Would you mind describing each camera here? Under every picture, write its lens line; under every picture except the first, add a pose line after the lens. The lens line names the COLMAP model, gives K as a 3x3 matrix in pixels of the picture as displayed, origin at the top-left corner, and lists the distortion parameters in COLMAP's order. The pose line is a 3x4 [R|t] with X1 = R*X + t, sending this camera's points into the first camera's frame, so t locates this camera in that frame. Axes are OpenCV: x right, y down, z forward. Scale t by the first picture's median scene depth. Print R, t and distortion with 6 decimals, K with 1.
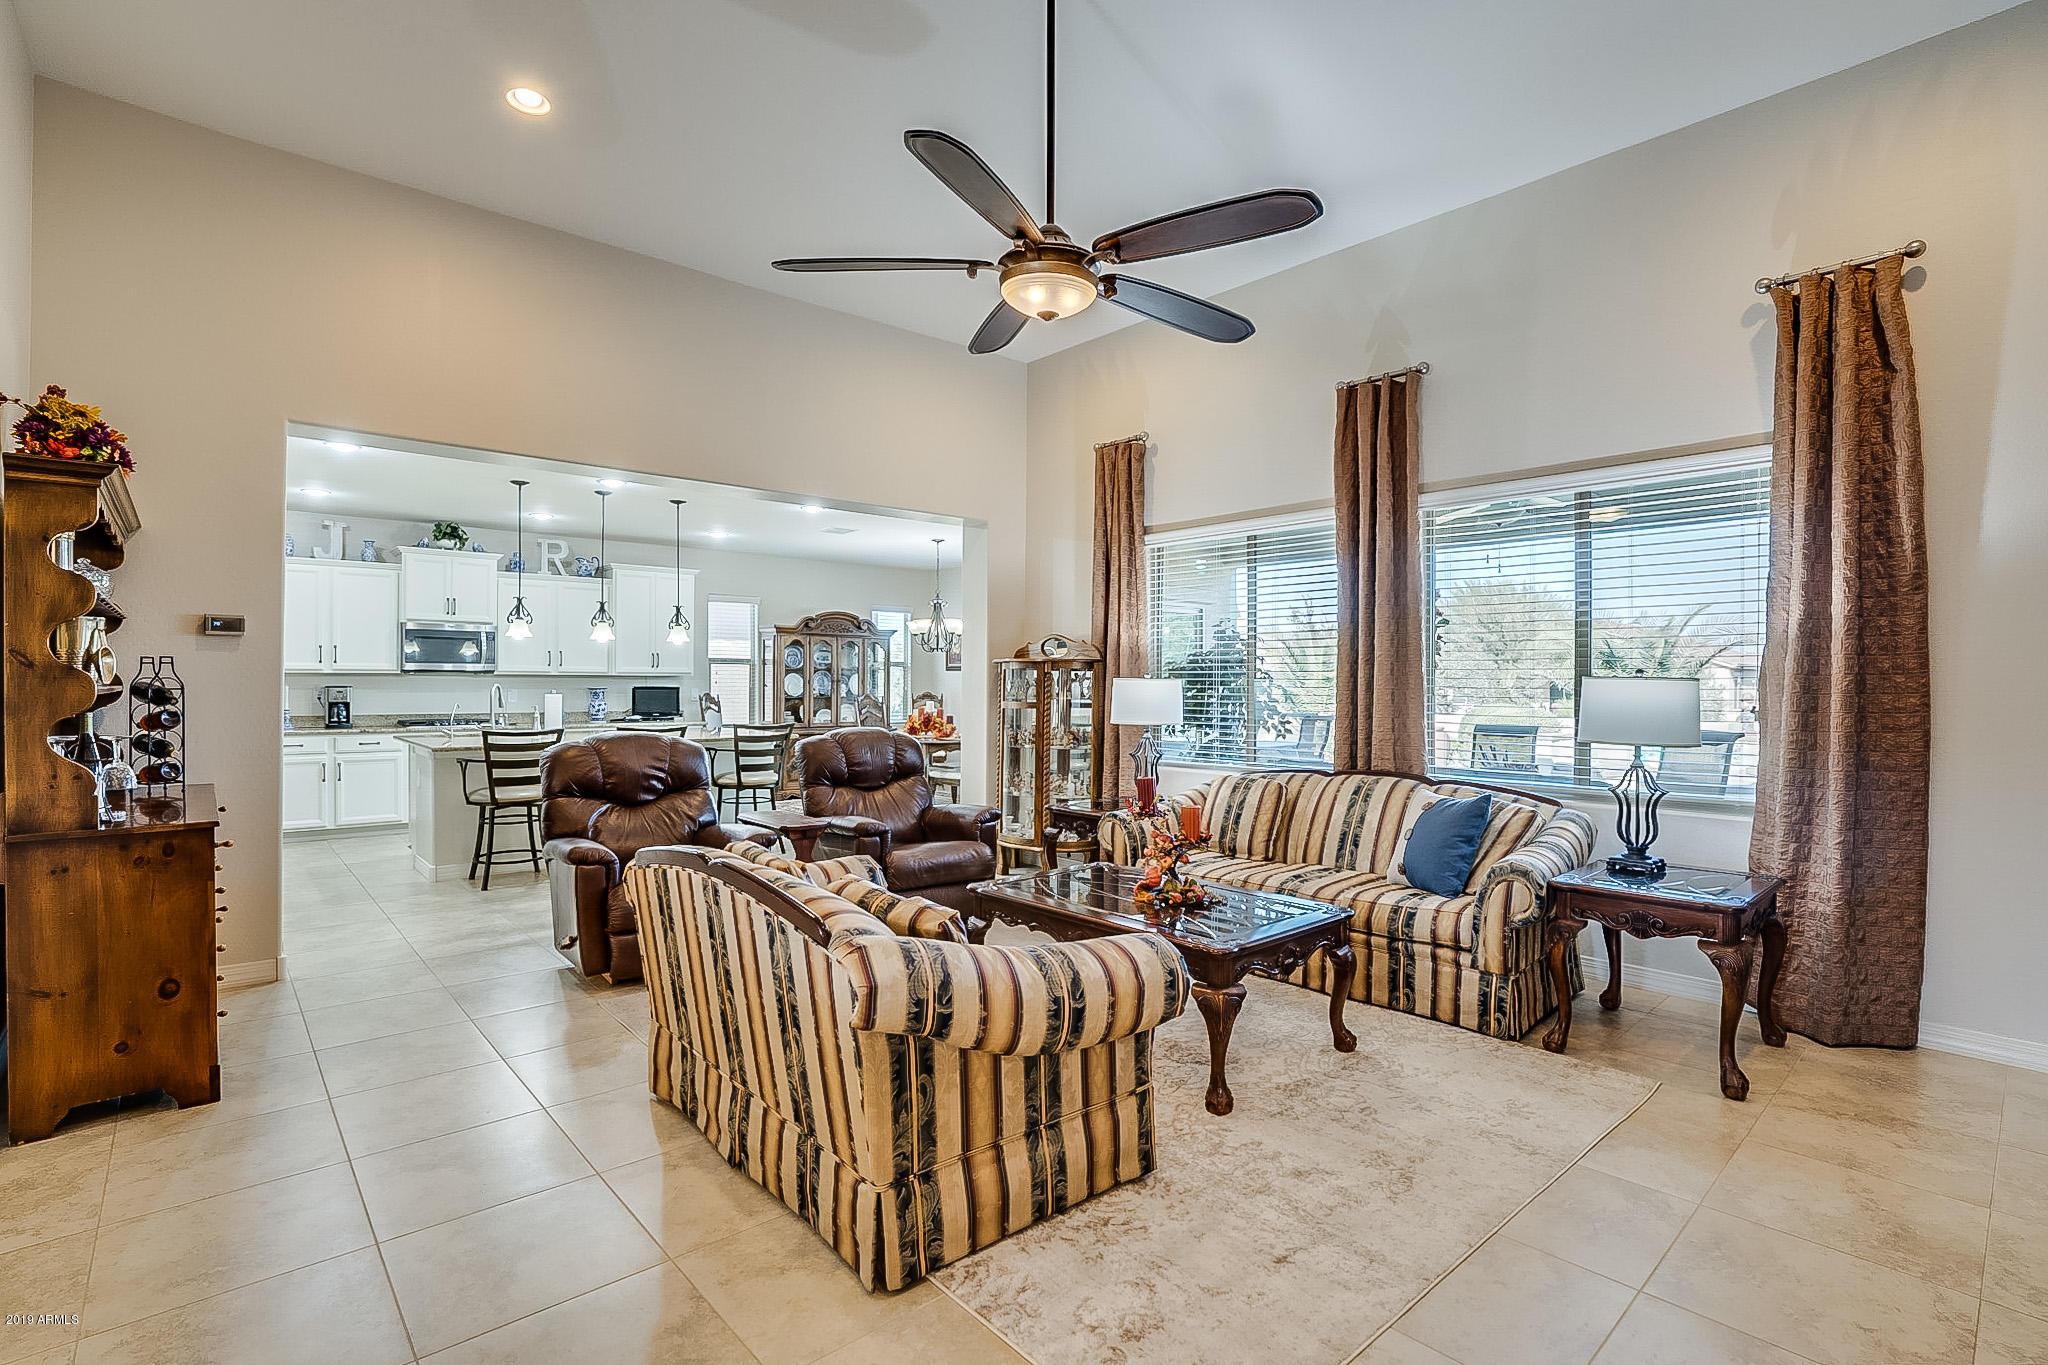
lens RADIAL K [[965.1, 0, 1012.1], [0, 965.1, 684.5], [0, 0, 1]] dist [-0.057827, 0.020810]
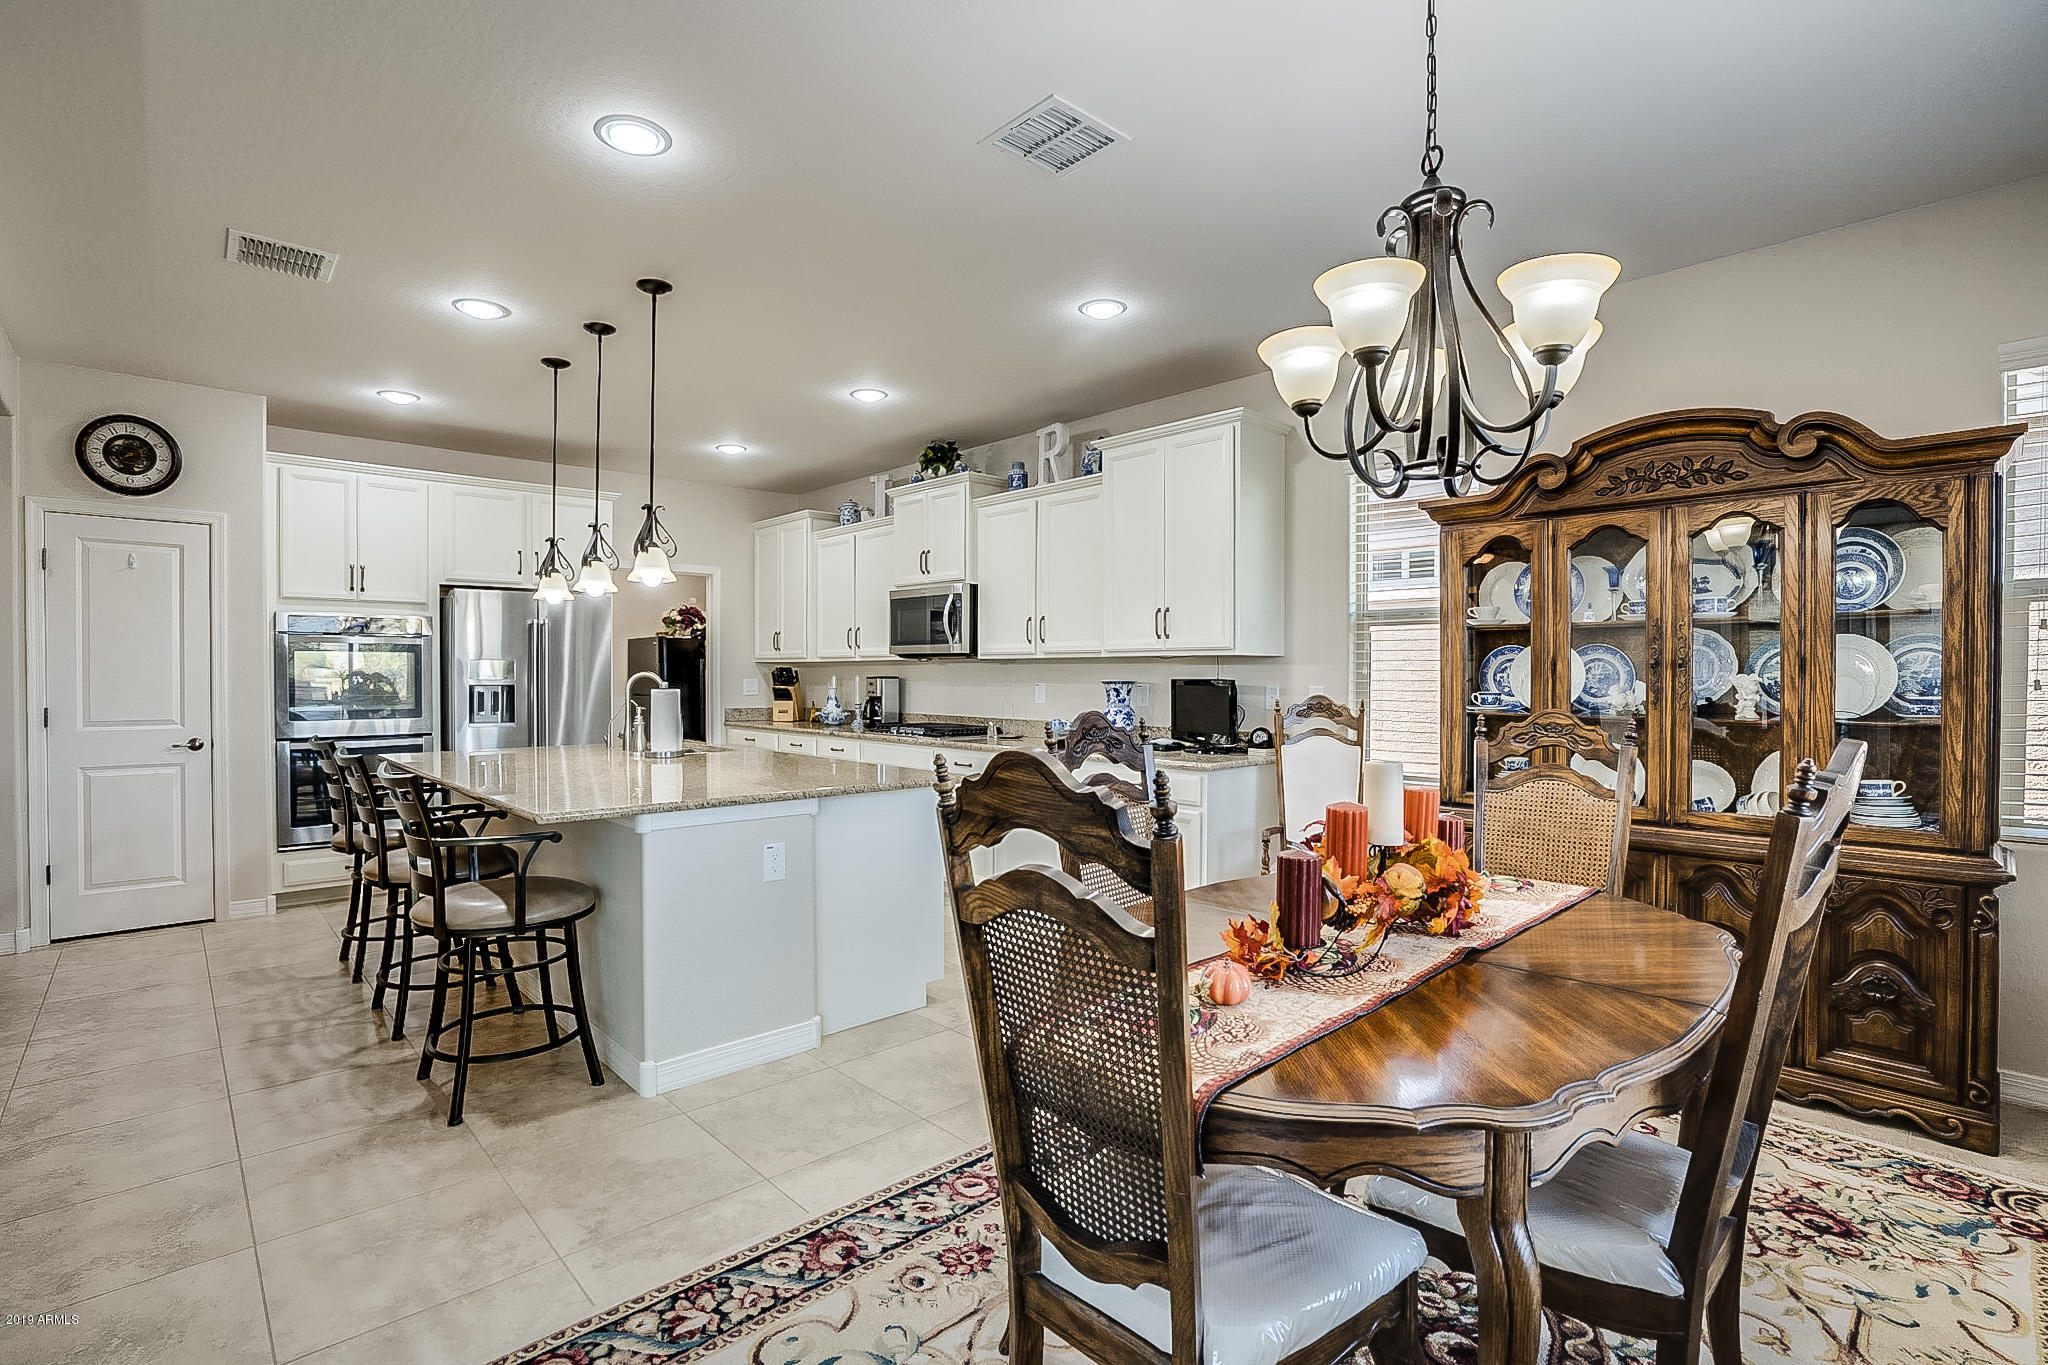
lens RADIAL K [[965.1, 0, 1012.1], [0, 965.1, 684.5], [0, 0, 1]] dist [-0.057827, 0.020810]
pose [[0.023709, 0.008529, -0.999683, 0.205205], [-0.003519, 0.999958, 0.008448, 0.001897], [0.999713, 0.003318, 0.023738, 1.906594]]
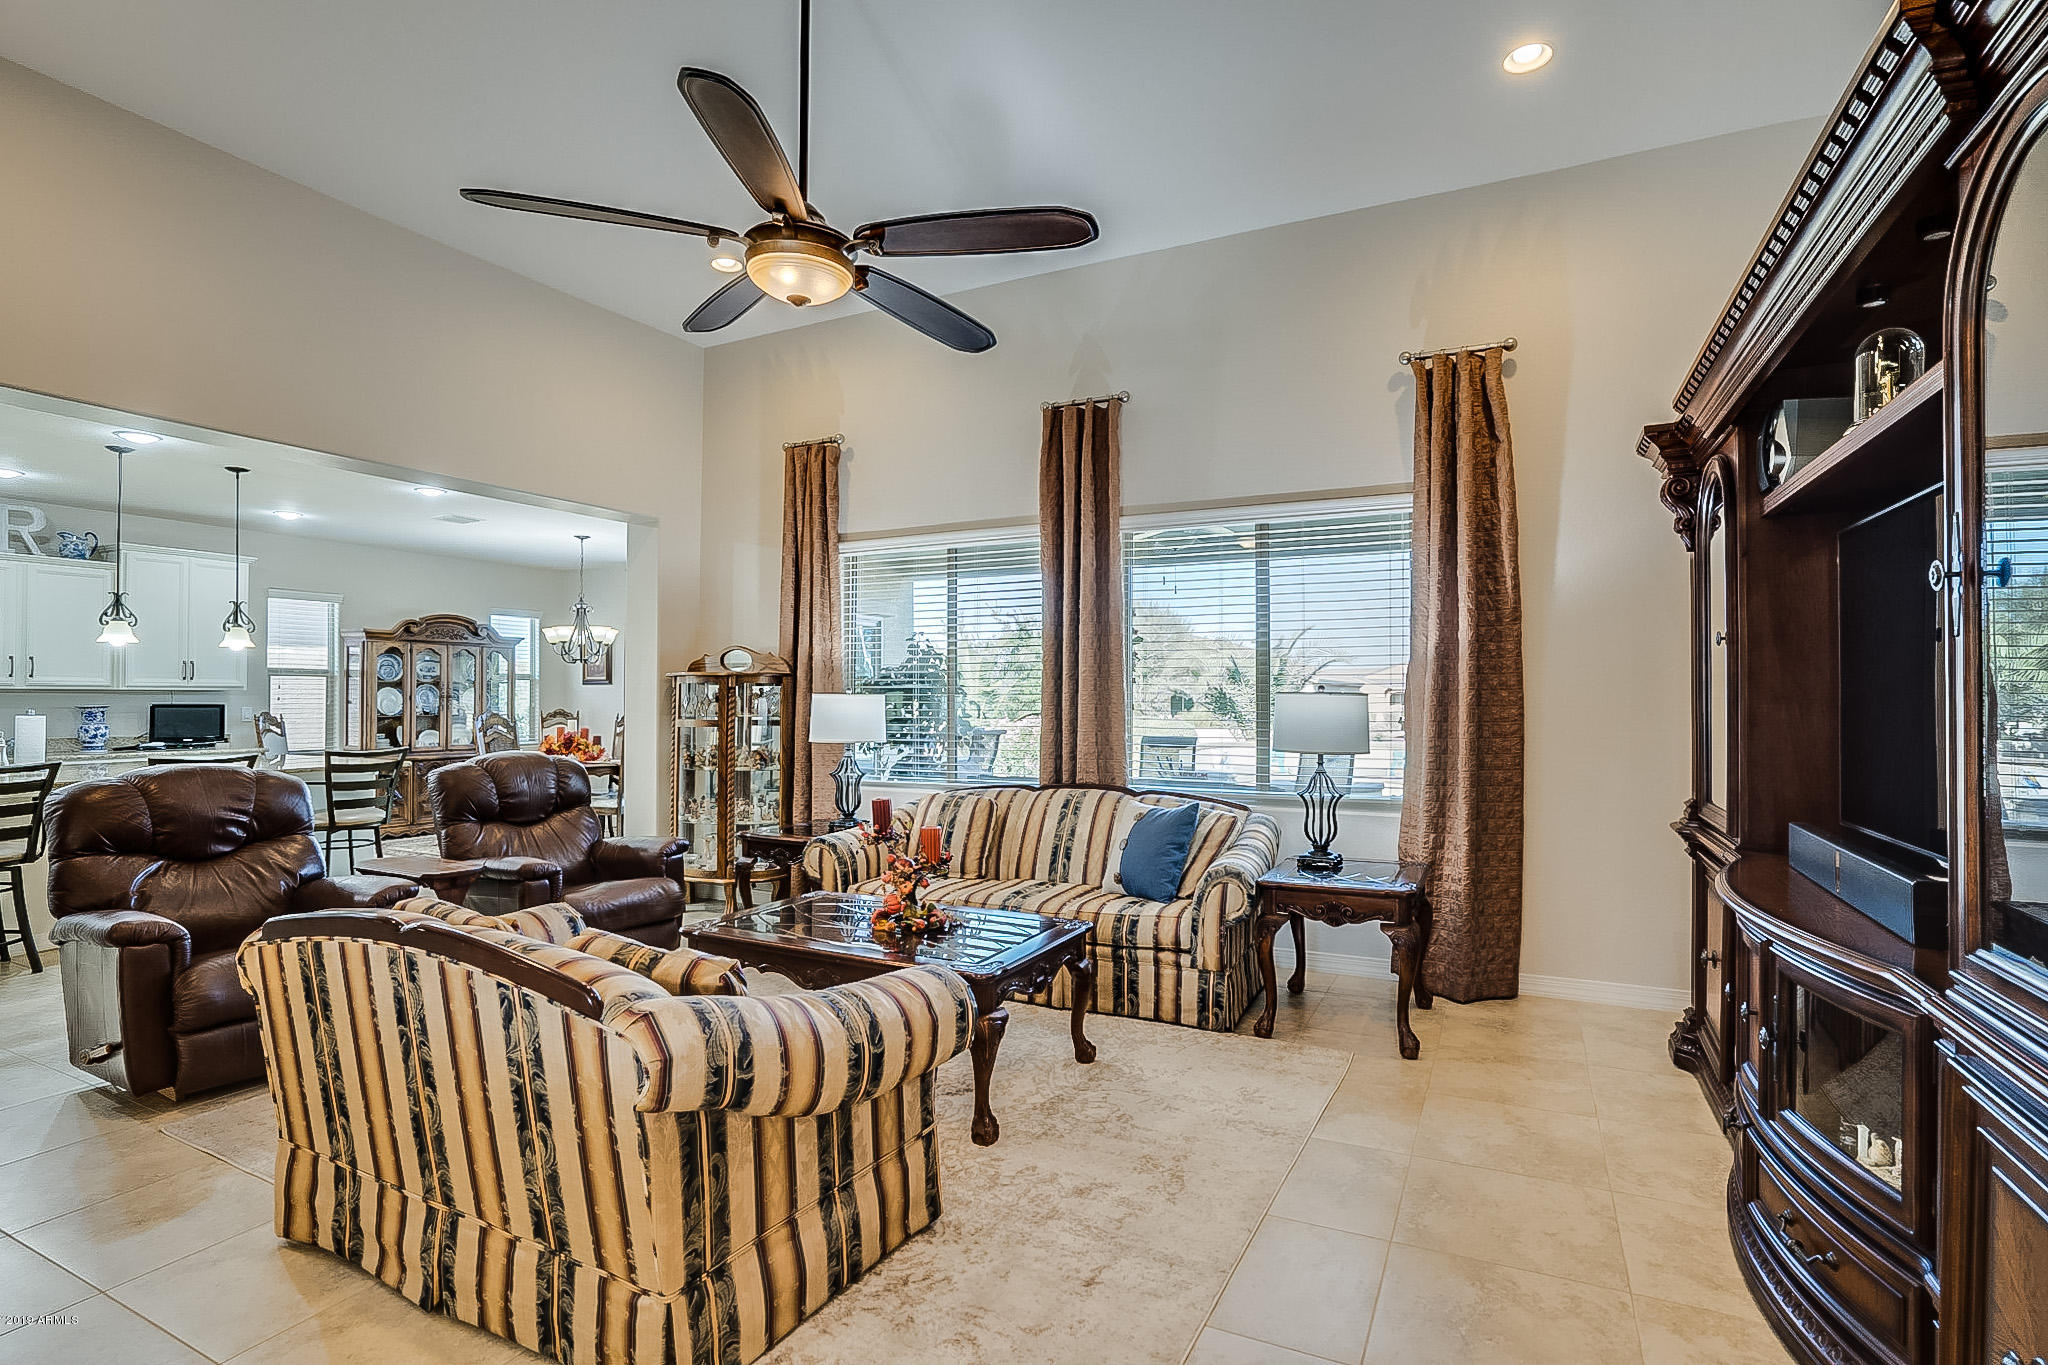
lens RADIAL K [[999.4, 0, 1035.8], [0, 999.4, 682.9], [0, 0, 1]] dist [-0.061868, 0.029719]
pose [[0.926276, 0.002865, 0.376835, -0.066389], [0.003263, 0.999873, -0.015623, -0.001303], [-0.376831, 0.015701, 0.926149, 0.025297]]
